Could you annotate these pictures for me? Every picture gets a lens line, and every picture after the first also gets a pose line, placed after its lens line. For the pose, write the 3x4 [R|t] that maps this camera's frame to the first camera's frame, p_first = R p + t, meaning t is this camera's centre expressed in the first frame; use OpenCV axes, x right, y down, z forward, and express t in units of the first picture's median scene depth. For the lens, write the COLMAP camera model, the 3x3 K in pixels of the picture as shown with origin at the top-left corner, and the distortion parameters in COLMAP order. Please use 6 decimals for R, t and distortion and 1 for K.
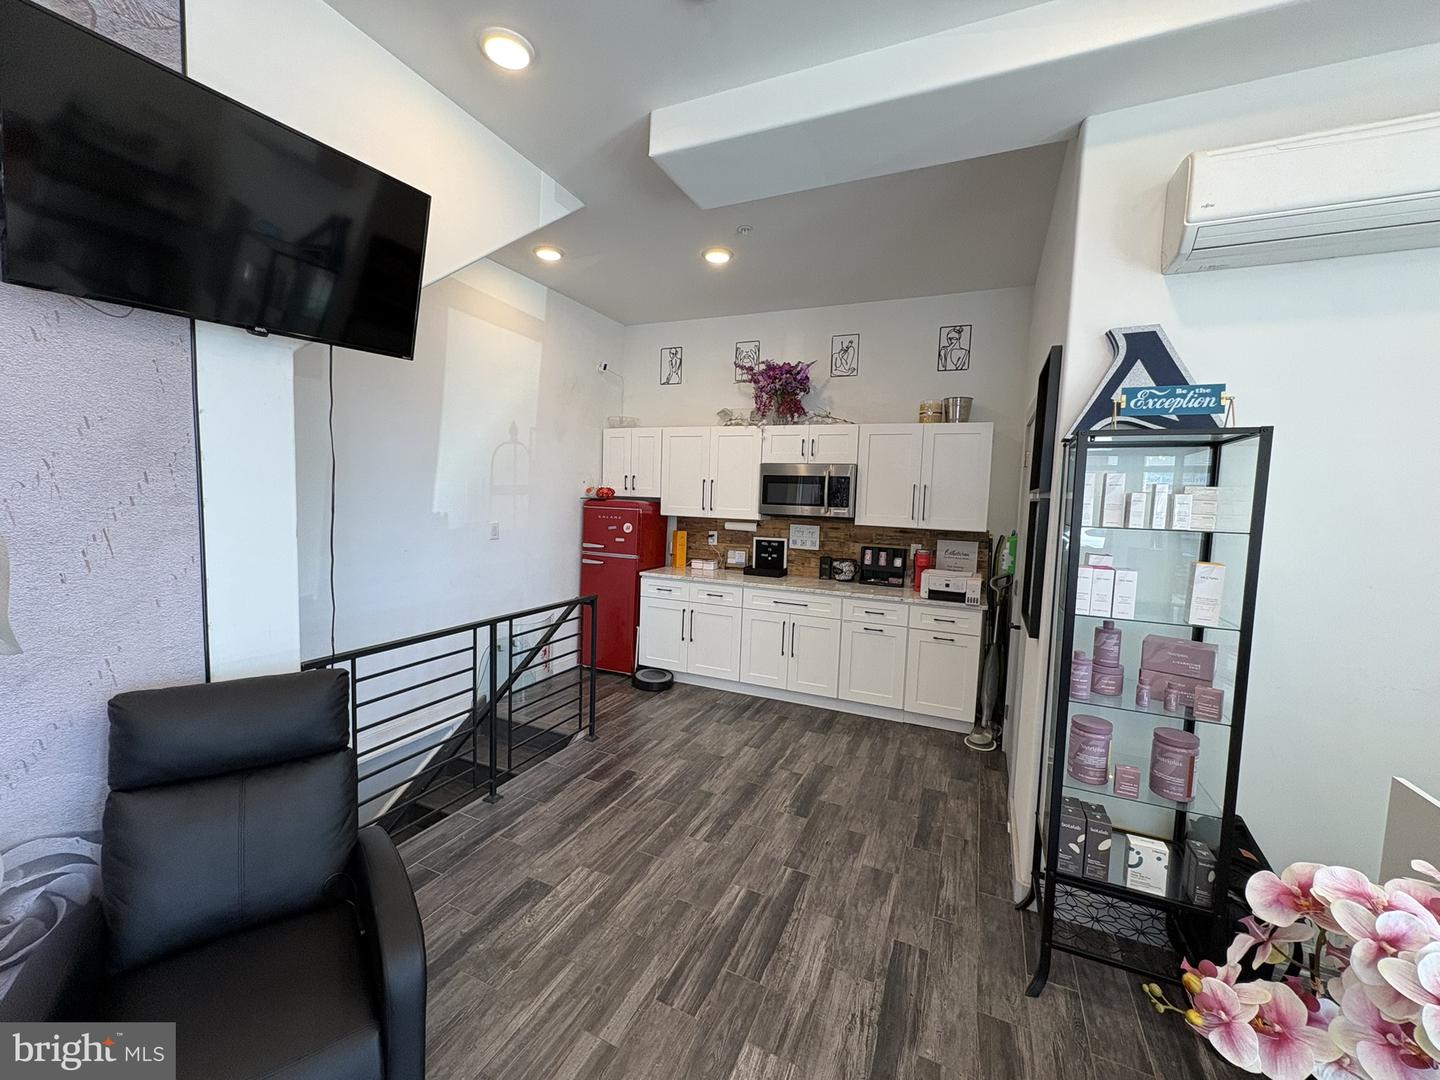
lens RADIAL K [[570.8, 0, 721.0], [0, 570.8, 540.3], [0, 0, 1]] dist [0.000734, -0.000346]
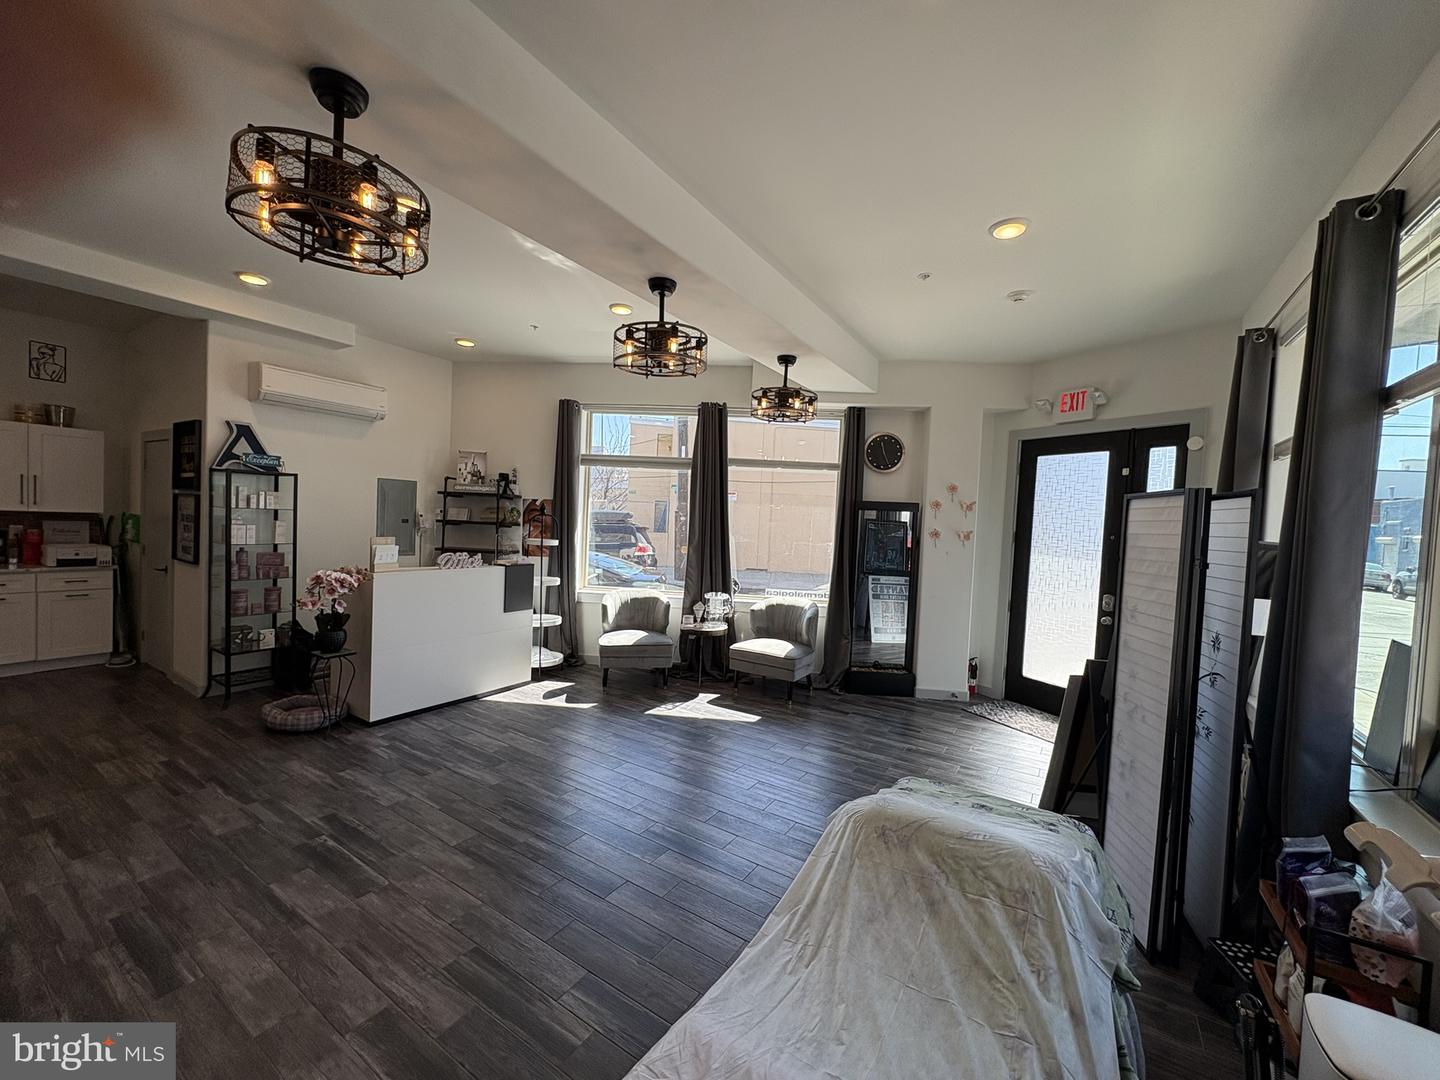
lens RADIAL K [[573.1, 0, 720.0], [0, 573.1, 540.0], [0, 0, 1]] dist [-0.000181, -0.000148]
pose [[0.145579, -0.064726, 0.987227, -1.049479], [0.032113, 0.997641, 0.060673, 0.020876], [-0.988825, 0.022870, 0.147314, -1.003303]]
